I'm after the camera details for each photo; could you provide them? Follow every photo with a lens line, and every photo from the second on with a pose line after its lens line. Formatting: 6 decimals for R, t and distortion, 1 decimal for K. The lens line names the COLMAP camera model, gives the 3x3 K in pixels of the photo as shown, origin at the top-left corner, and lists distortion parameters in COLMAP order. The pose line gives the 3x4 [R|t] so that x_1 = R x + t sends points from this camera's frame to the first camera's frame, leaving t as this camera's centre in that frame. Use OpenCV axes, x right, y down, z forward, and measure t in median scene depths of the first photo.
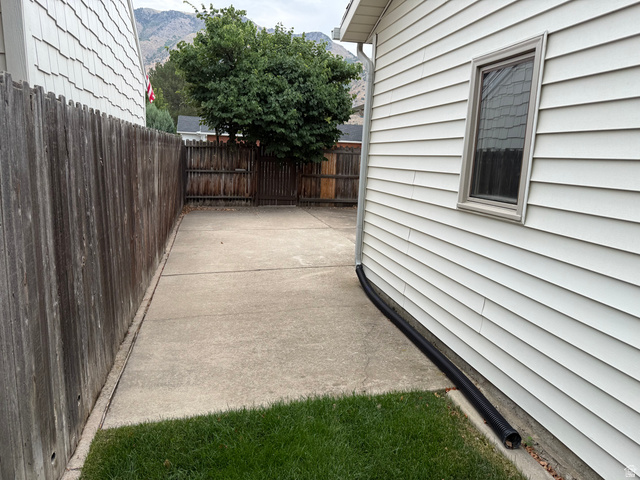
lens RADIAL K [[445.2, 0, 323.8], [0, 445.2, 229.1], [0, 0, 1]] dist [-0.008027, -0.006387]
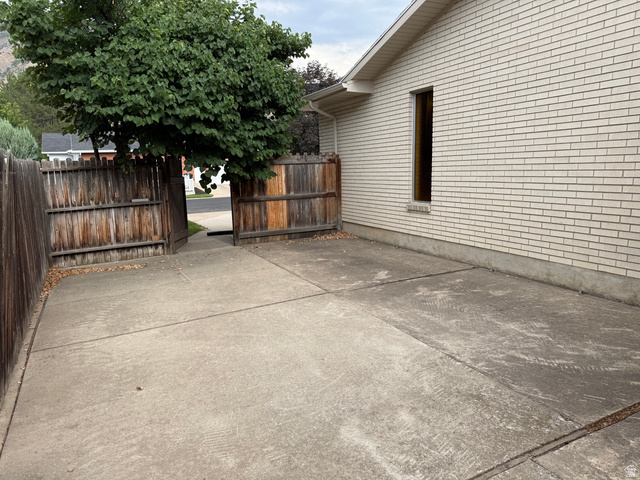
lens RADIAL K [[445.2, 0, 323.8], [0, 445.2, 229.1], [0, 0, 1]] dist [-0.008027, -0.006387]
pose [[0.968837, -0.104239, 0.224700, -0.087547], [0.108197, 0.994115, -0.005340, -0.065779], [-0.222821, 0.029486, 0.974413, 0.350521]]
